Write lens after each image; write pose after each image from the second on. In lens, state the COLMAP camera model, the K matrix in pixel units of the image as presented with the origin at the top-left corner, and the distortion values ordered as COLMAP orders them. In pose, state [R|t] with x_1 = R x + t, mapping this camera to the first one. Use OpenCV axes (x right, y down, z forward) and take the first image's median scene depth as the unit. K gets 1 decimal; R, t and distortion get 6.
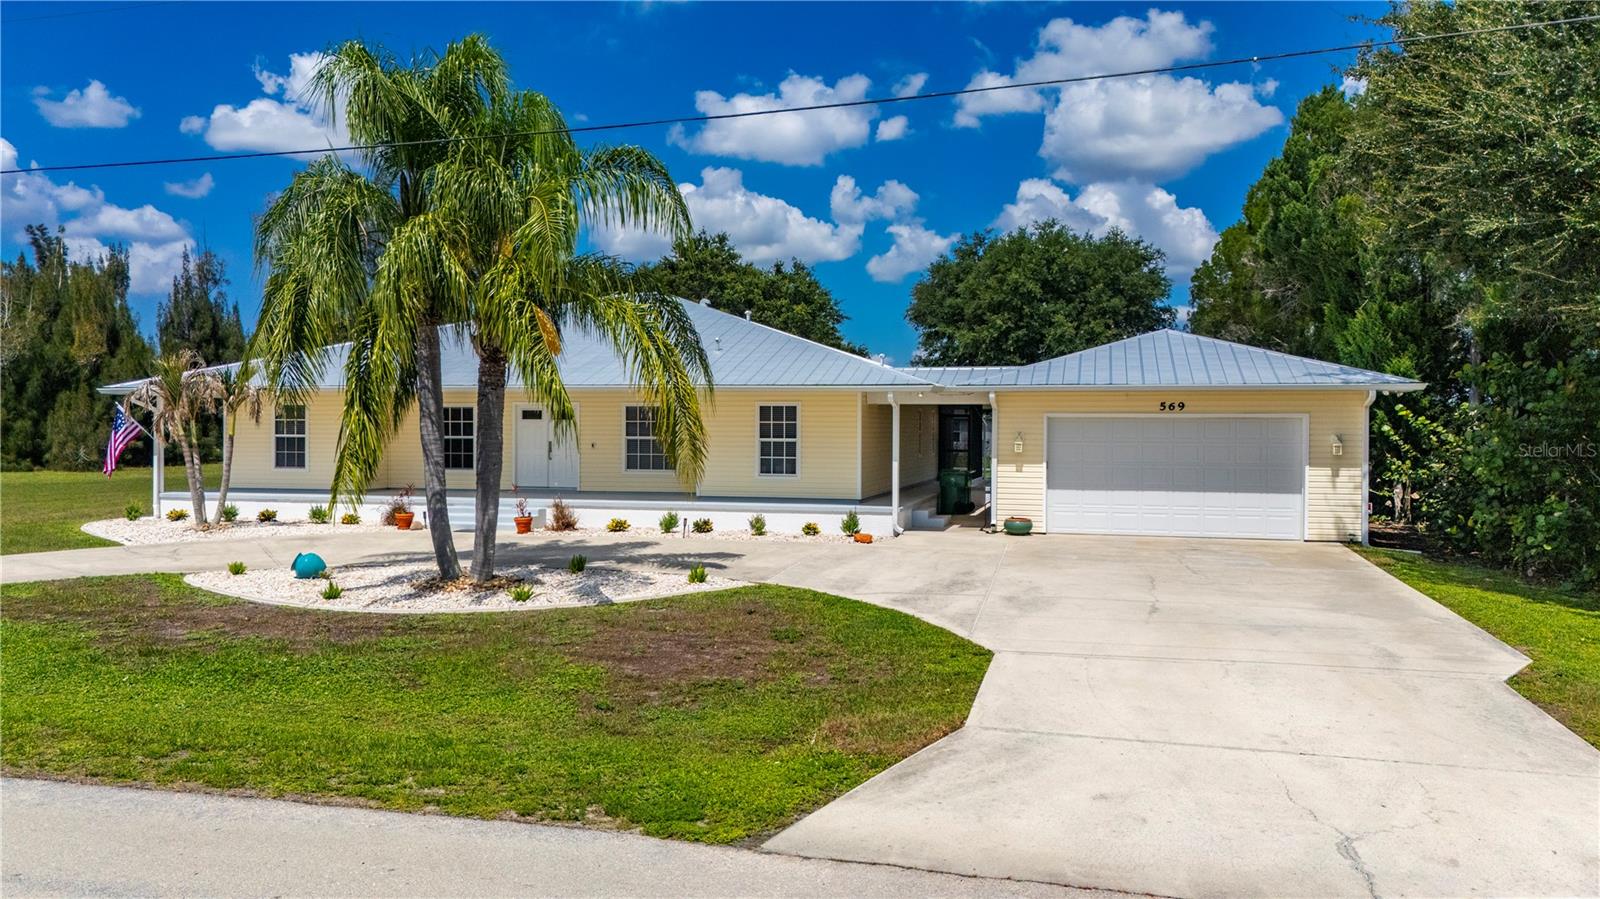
lens RADIAL K [[1171.7, 0, 790.7], [0, 1171.7, 448.5], [0, 0, 1]] dist [0.050504, -0.040537]
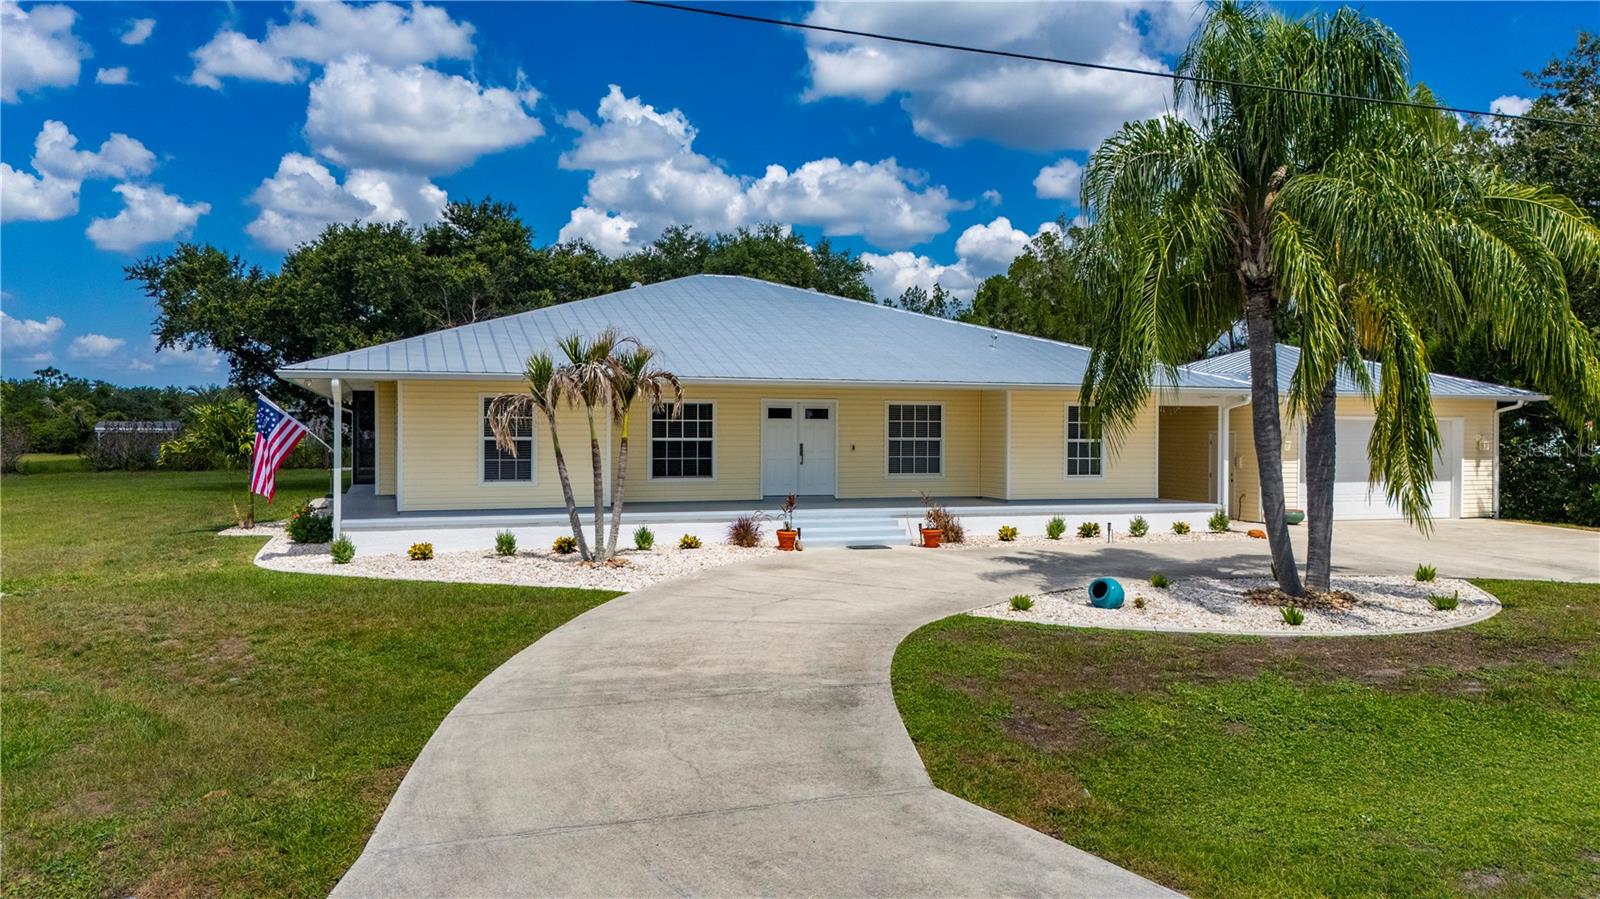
lens RADIAL K [[1184.3, 0, 790.6], [0, 1184.3, 441.1], [0, 0, 1]] dist [0.014975, -0.001877]
pose [[0.826102, -0.006150, 0.563486, -0.882246], [0.006761, 0.999977, 0.001001, -0.010668], [-0.563479, 0.002983, 0.826125, 0.339896]]
